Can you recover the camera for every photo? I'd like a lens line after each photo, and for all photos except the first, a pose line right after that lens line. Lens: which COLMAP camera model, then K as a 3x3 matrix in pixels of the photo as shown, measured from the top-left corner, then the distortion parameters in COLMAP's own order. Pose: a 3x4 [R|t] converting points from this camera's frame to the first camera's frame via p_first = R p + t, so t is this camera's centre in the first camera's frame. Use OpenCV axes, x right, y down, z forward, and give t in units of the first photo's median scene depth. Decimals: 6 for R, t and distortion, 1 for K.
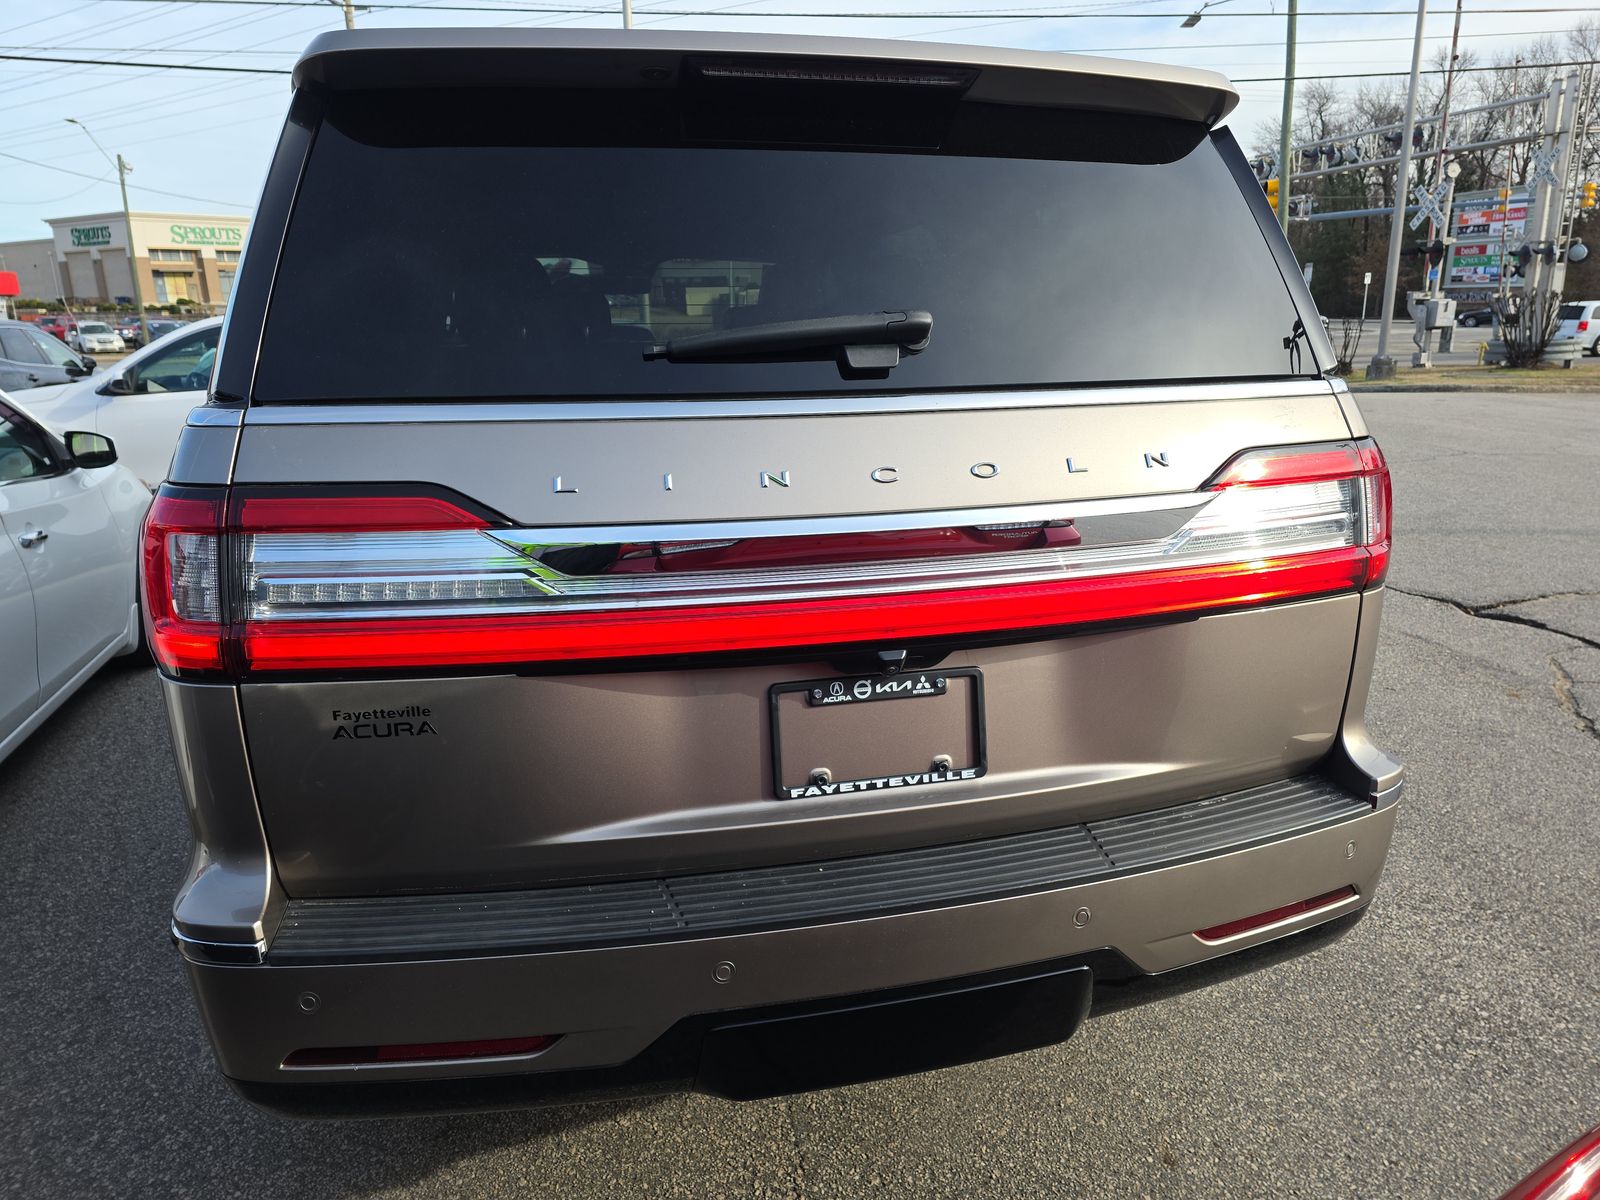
lens RADIAL K [[1067.0, 0, 805.5], [0, 1067.0, 595.3], [0, 0, 1]] dist [0.084451, -0.074879]
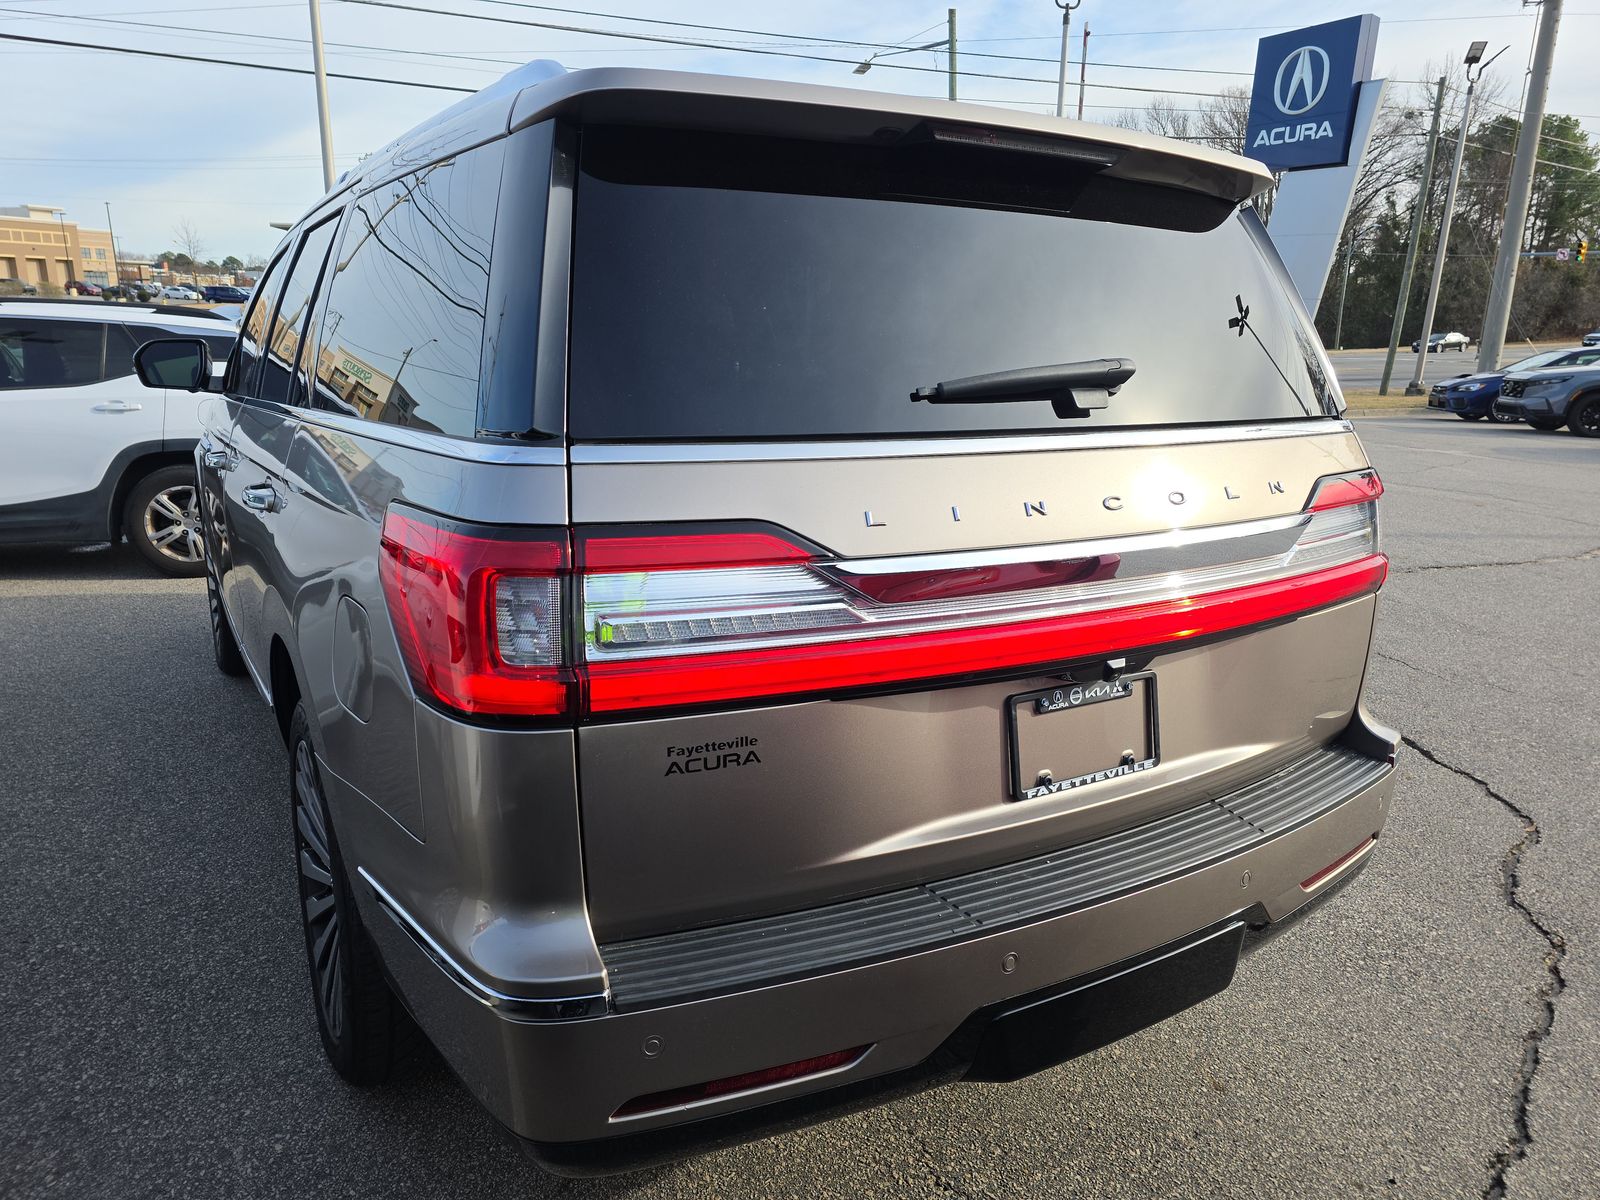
lens RADIAL K [[1067.0, 0, 805.5], [0, 1067.0, 595.3], [0, 0, 1]] dist [0.084451, -0.074879]
pose [[0.956647, -0.035964, 0.289021, -0.536040], [0.039630, 0.999191, -0.006841, -0.019836], [-0.288541, 0.017999, 0.957298, 0.009179]]
